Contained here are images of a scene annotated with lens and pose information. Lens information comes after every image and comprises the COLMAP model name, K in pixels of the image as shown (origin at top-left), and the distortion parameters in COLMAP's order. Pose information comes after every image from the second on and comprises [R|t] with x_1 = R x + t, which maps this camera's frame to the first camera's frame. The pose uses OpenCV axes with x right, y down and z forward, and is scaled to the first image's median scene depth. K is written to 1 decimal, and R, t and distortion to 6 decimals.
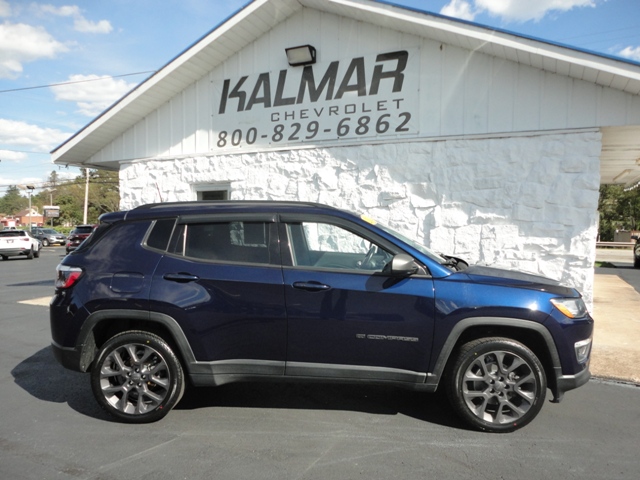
lens RADIAL K [[471.2, 0, 318.1], [0, 471.2, 229.1], [0, 0, 1]] dist [-0.002923, 0.009640]
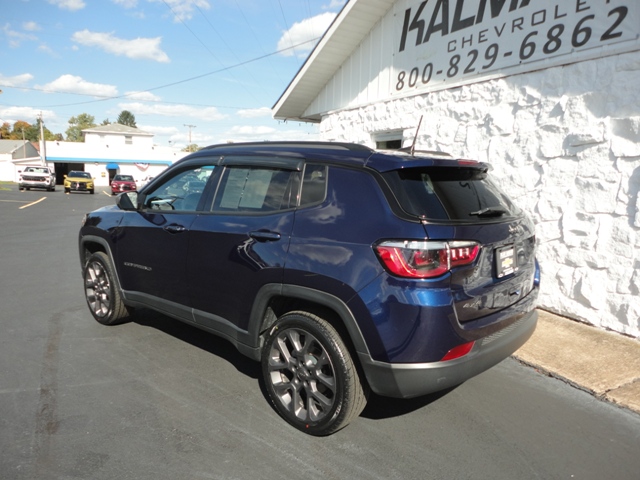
lens RADIAL K [[471.2, 0, 319.4], [0, 471.2, 232.7], [0, 0, 1]] dist [-0.002923, 0.009640]
pose [[0.810173, 0.090172, -0.579213, 0.242382], [-0.036195, 0.993908, 0.104104, 0.005323], [0.585072, -0.063378, 0.808501, 0.211045]]
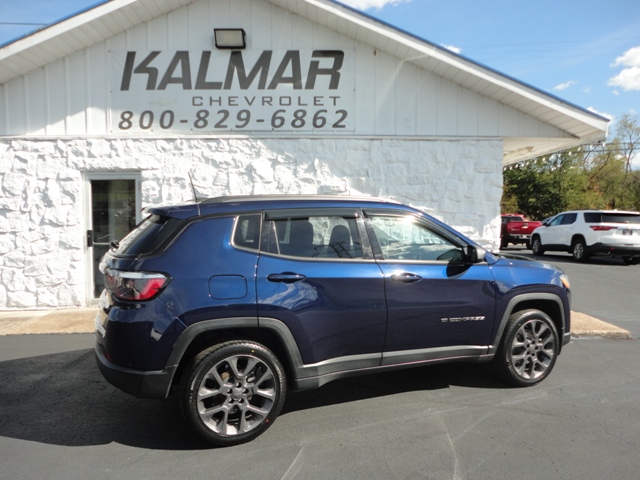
lens RADIAL K [[471.2, 0, 318.4], [0, 471.2, 231.9], [0, 0, 1]] dist [-0.002923, 0.009640]
pose [[0.898749, -0.025414, 0.437727, -0.313676], [0.013974, 0.999472, 0.029337, -0.006937], [-0.438242, -0.020250, 0.898629, 0.070296]]
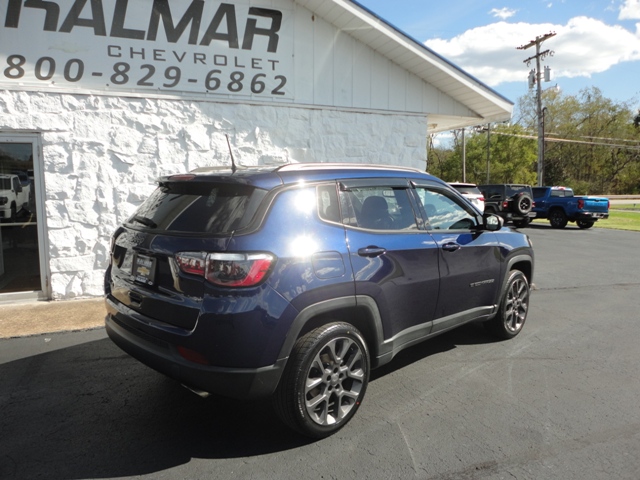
lens RADIAL K [[471.2, 0, 319.9], [0, 471.2, 233.1], [0, 0, 1]] dist [-0.002923, 0.009640]
pose [[0.681979, -0.080680, 0.726908, -0.484692], [0.019889, 0.995575, 0.091839, -0.006364], [-0.731101, -0.048175, 0.680566, 0.236211]]
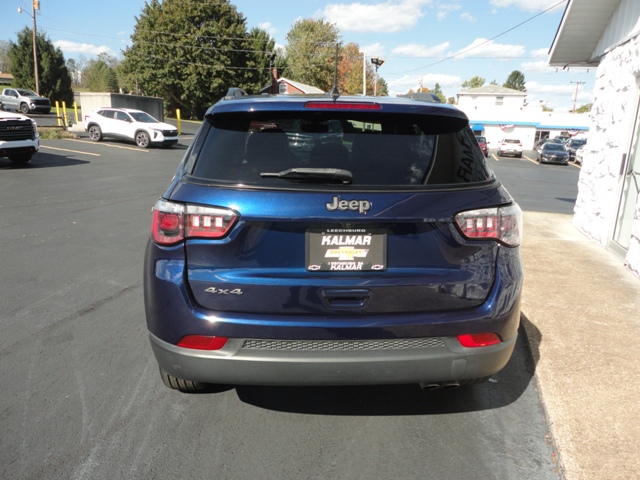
lens RADIAL K [[471.2, 0, 323.4], [0, 471.2, 231.1], [0, 0, 1]] dist [-0.002923, 0.009640]
pose [[0.177713, 0.220921, -0.958964, 0.389572], [-0.056813, 0.975153, 0.214122, -0.002134], [0.982441, 0.016429, 0.185848, 0.547330]]
